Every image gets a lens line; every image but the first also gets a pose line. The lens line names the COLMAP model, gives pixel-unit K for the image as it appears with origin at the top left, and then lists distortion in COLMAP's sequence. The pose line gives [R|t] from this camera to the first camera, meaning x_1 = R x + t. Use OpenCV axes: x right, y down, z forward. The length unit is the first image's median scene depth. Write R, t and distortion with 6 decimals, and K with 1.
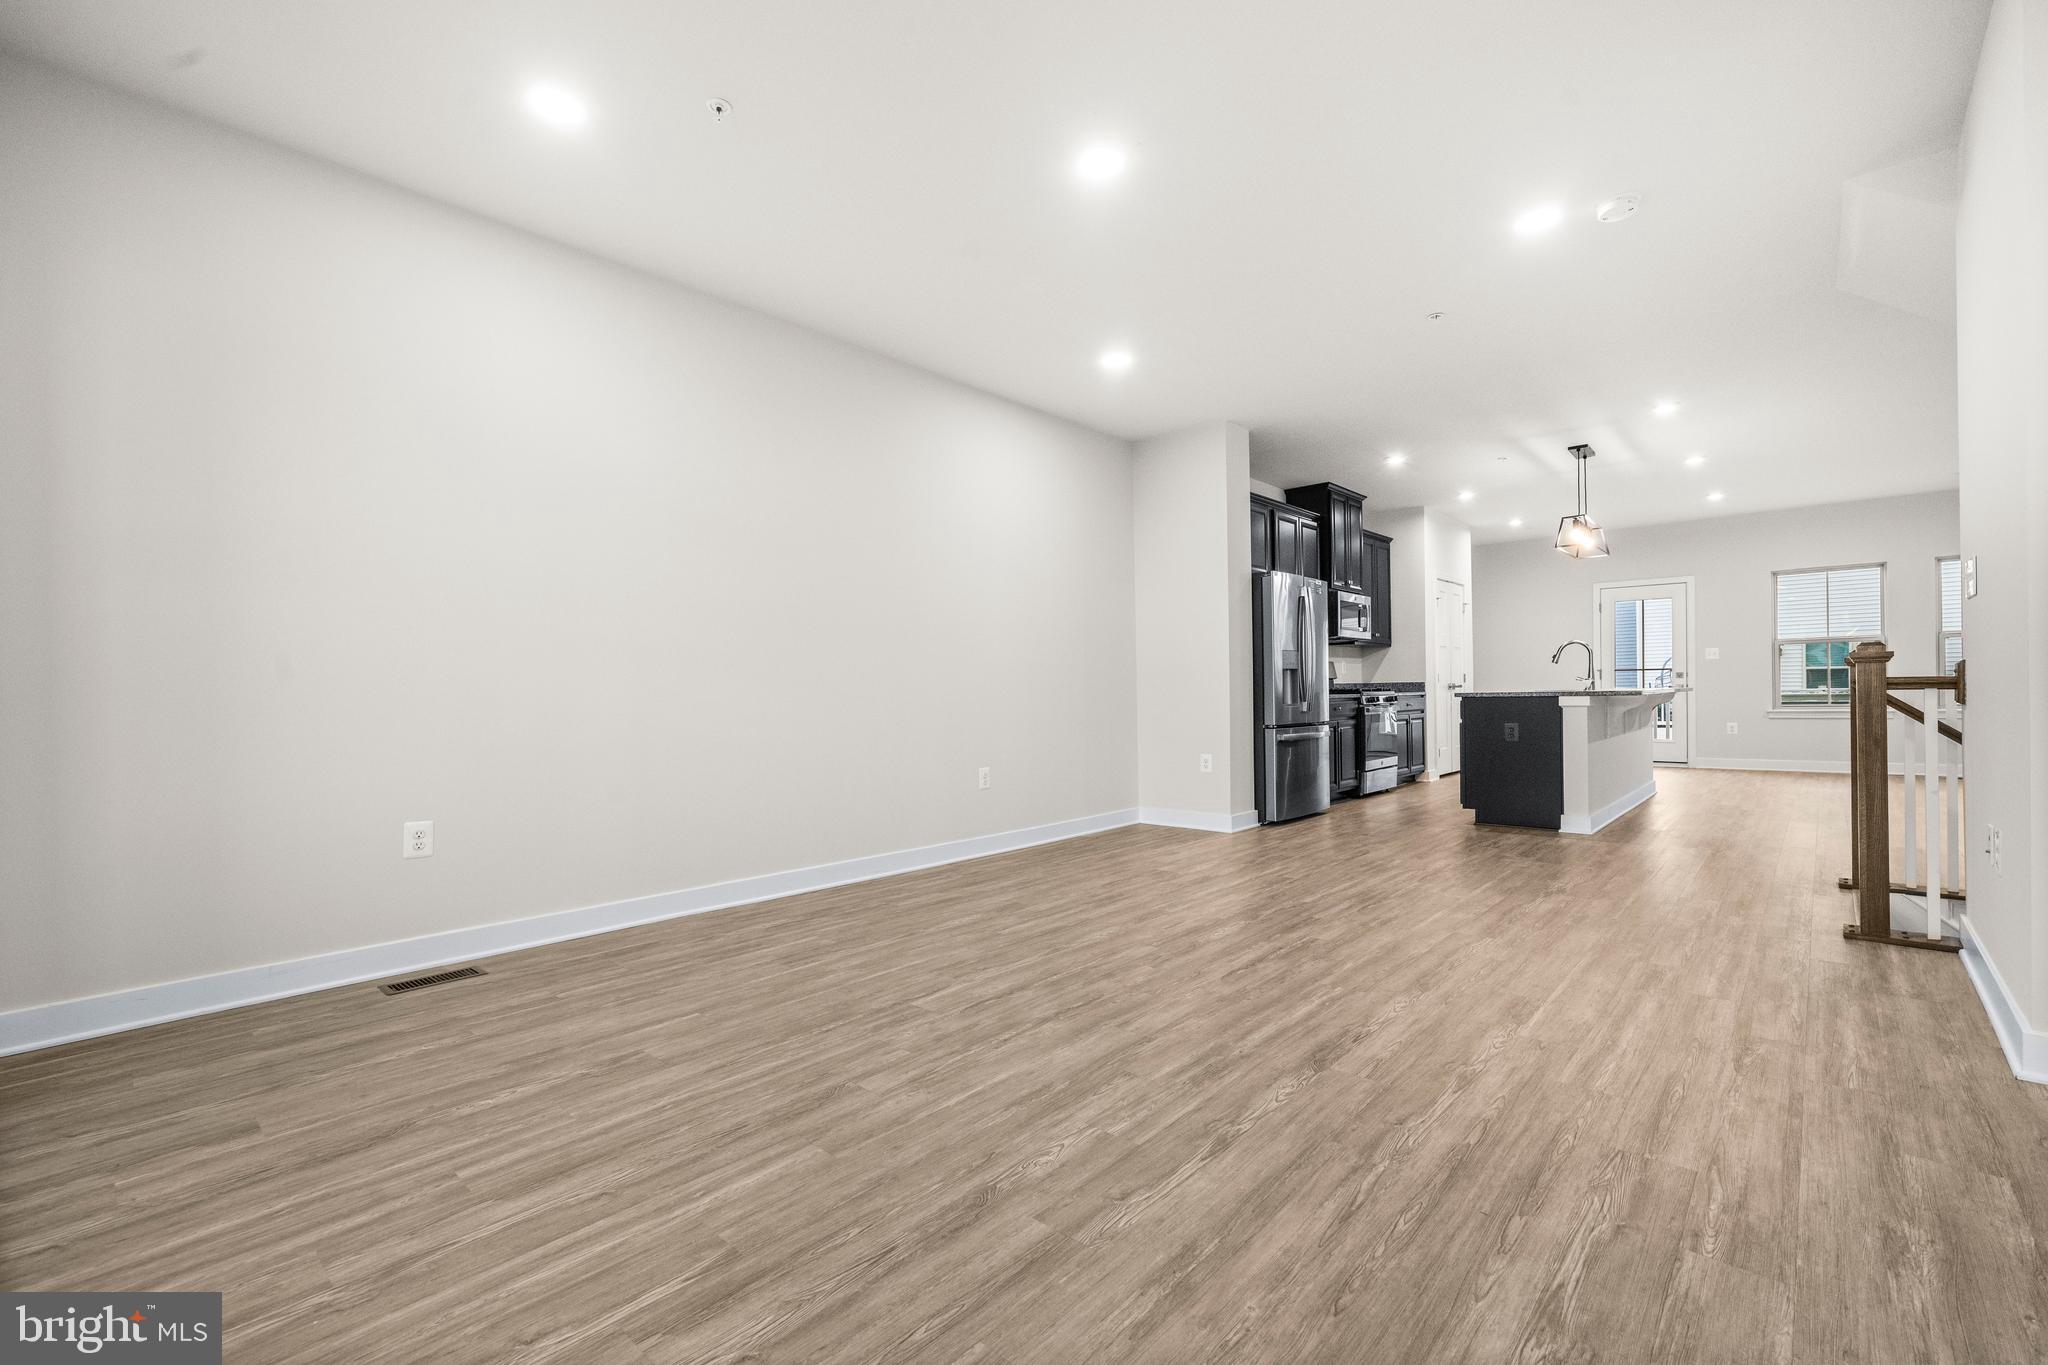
lens RADIAL K [[884.0, 0, 1016.2], [0, 884.0, 697.5], [0, 0, 1]] dist [-0.001906, 0.000427]
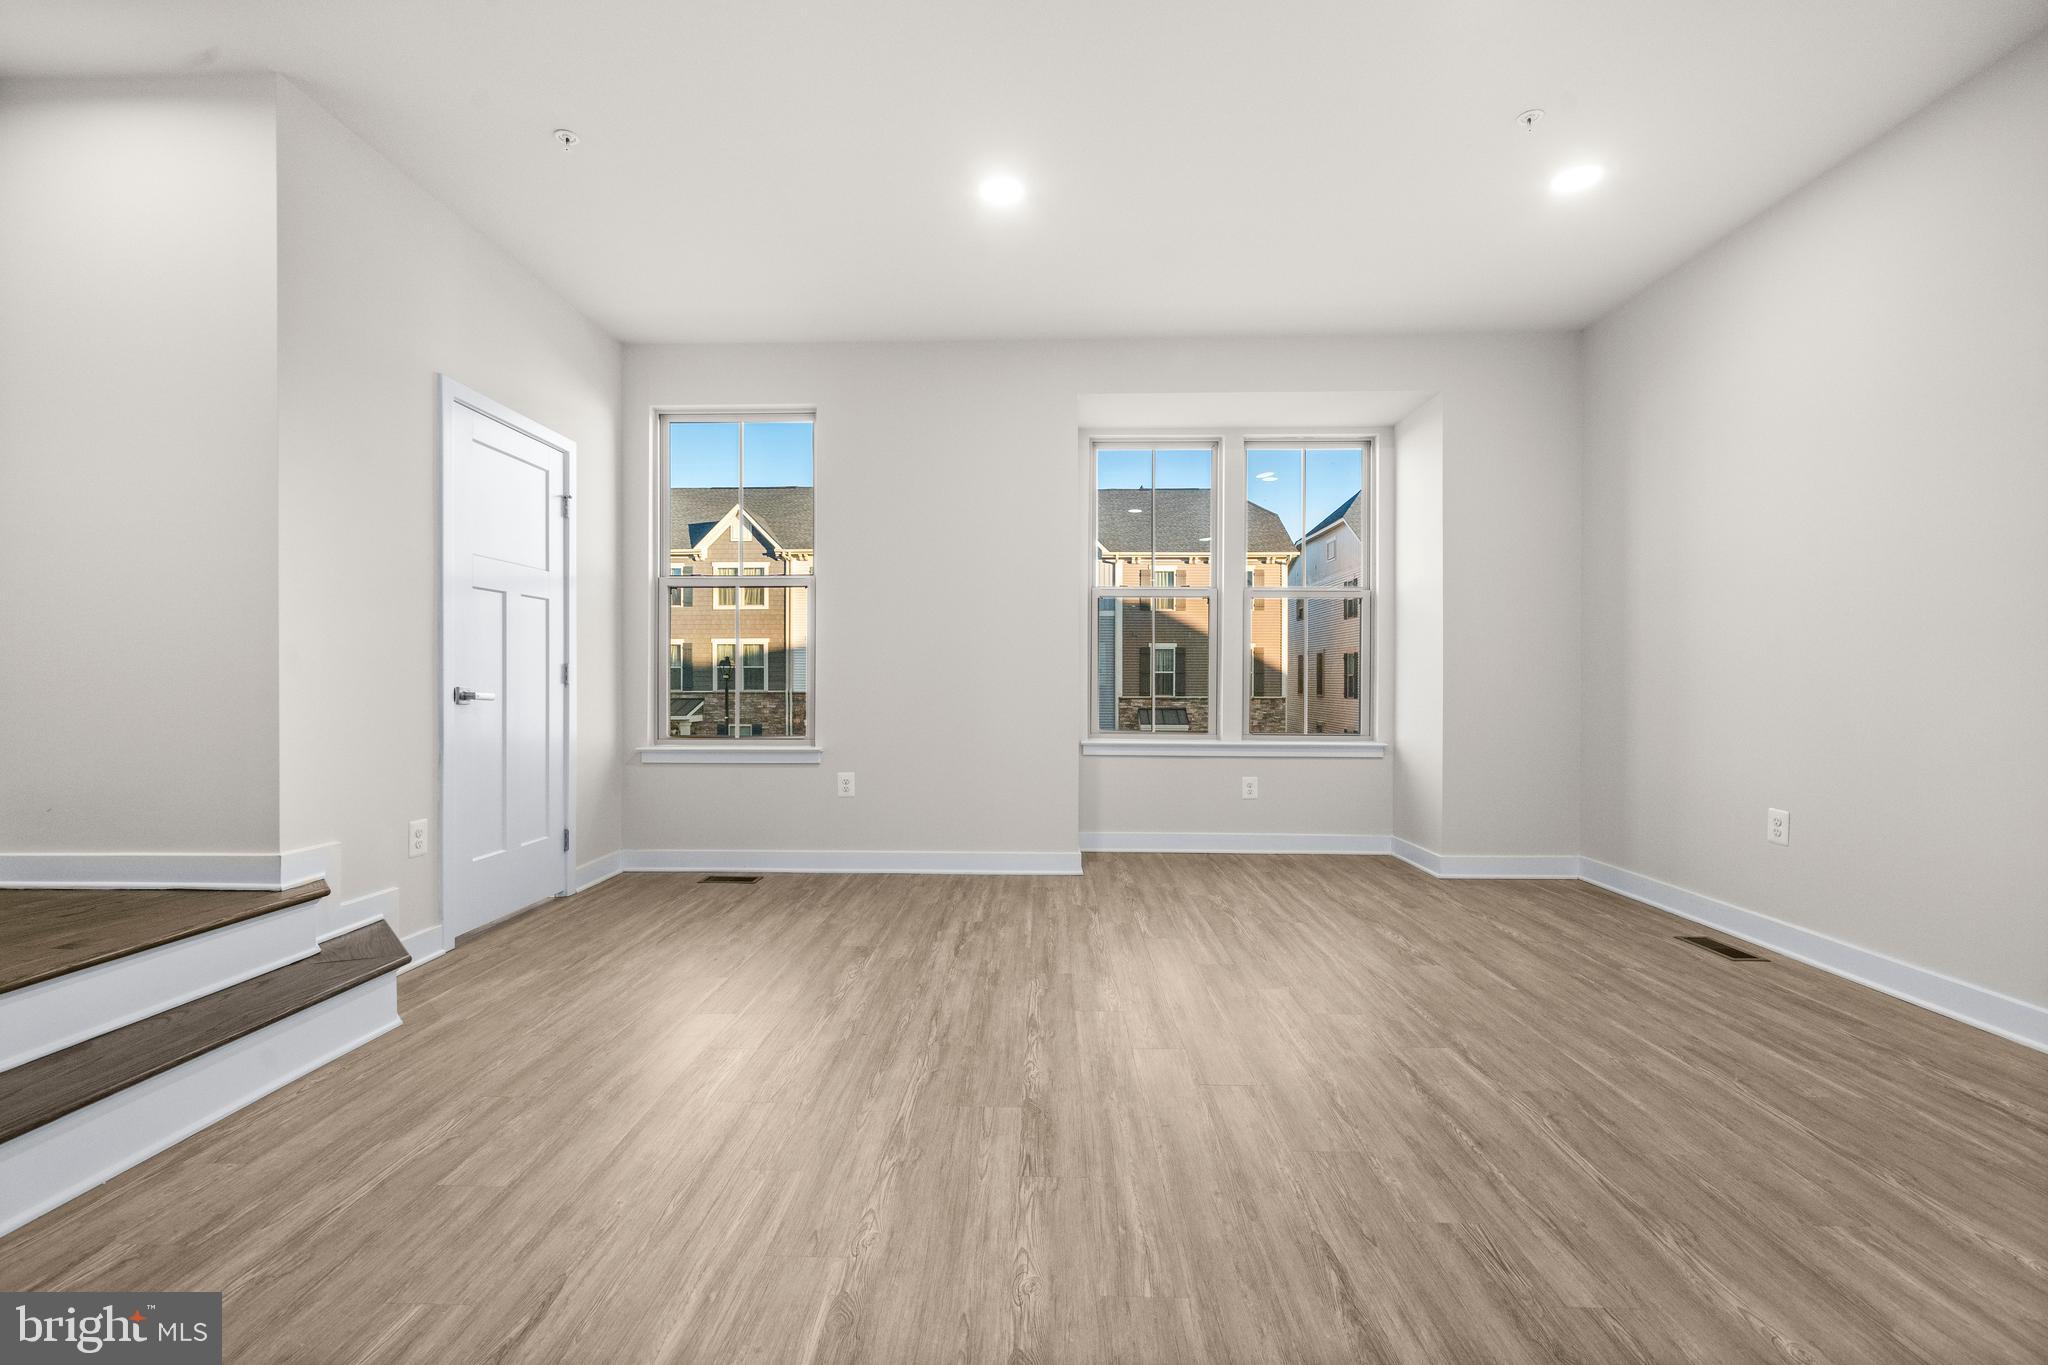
lens RADIAL K [[884.0, 0, 1014.1], [0, 884.0, 630.3], [0, 0, 1]] dist [-0.001906, 0.000427]
pose [[-0.764643, -0.019365, -0.644163, 0.742706], [0.011750, 0.998963, -0.043978, -0.038000], [0.644347, -0.041196, -0.763623, 1.317134]]
